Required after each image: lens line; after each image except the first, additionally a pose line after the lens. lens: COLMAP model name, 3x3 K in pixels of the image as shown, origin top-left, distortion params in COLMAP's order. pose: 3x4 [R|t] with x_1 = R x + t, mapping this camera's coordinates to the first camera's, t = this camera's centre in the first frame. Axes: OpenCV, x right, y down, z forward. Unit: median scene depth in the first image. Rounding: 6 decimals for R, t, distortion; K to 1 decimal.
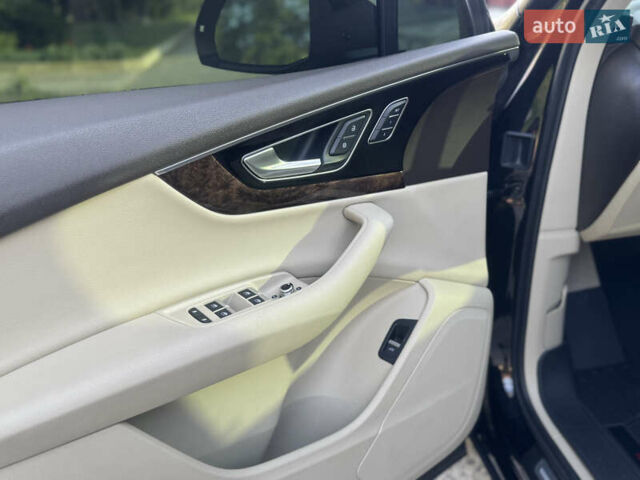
lens RADIAL K [[605.4, 0, 320.0], [0, 605.4, 240.0], [0, 0, 1]] dist [0.084088, -0.003315]
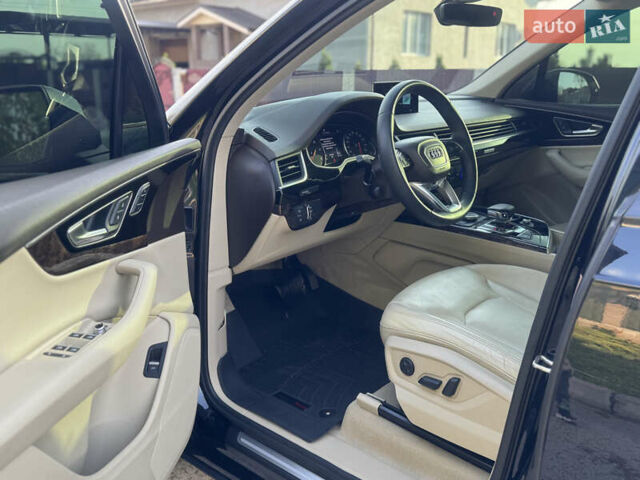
lens RADIAL K [[605.4, 0, 320.0], [0, 605.4, 240.0], [0, 0, 1]] dist [0.084088, -0.003315]
pose [[0.738521, -0.113235, 0.664653, -0.538758], [0.198593, 0.978596, -0.053944, 0.058772], [-0.644319, 0.171834, 0.745202, -0.314459]]
